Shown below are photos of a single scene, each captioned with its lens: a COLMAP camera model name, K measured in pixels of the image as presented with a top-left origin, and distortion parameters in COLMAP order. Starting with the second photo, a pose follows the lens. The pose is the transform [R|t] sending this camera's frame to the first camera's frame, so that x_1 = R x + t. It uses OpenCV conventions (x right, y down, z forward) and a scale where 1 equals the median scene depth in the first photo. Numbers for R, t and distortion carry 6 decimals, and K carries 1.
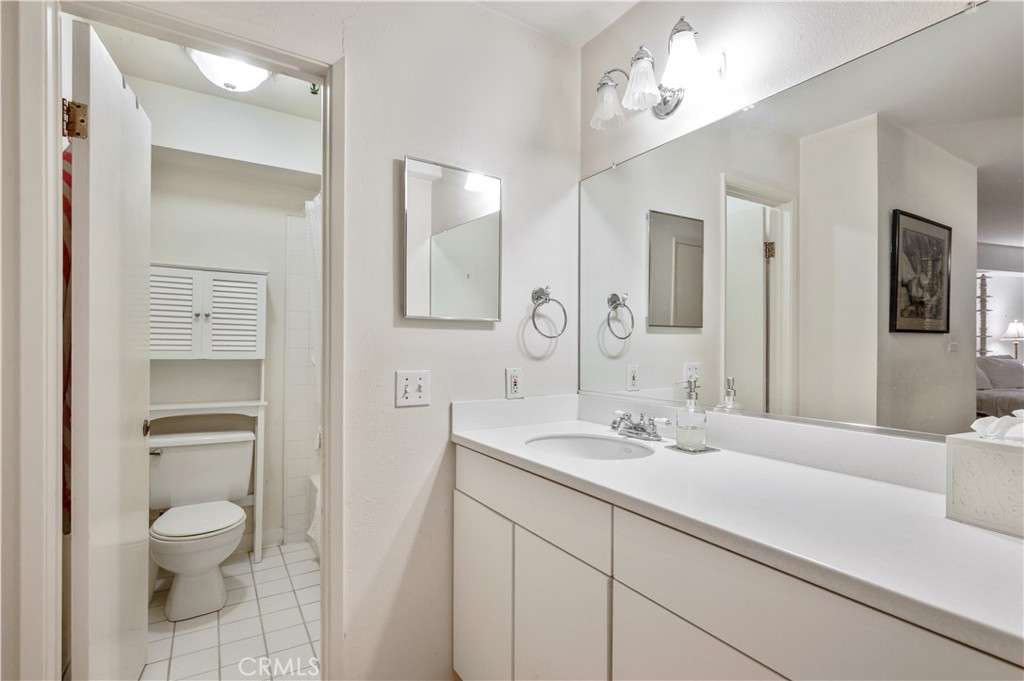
lens RADIAL K [[492.1, 0, 515.5], [0, 492.1, 347.9], [0, 0, 1]] dist [-0.001664, 0.000092]
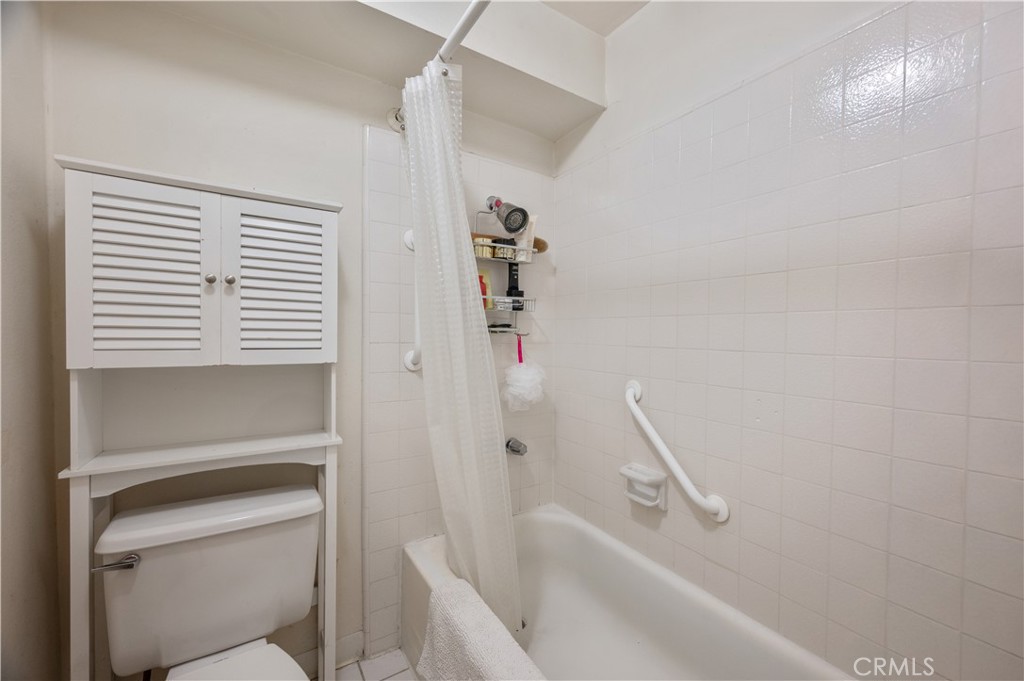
lens RADIAL K [[412.6, 0, 509.8], [0, 412.6, 342.2], [0, 0, 1]] dist [-0.002930, -0.000218]
pose [[0.999836, -0.007251, -0.016615, -0.303231], [0.007381, 0.999942, 0.007790, -0.002600], [0.016558, -0.007911, 0.999832, 0.532017]]
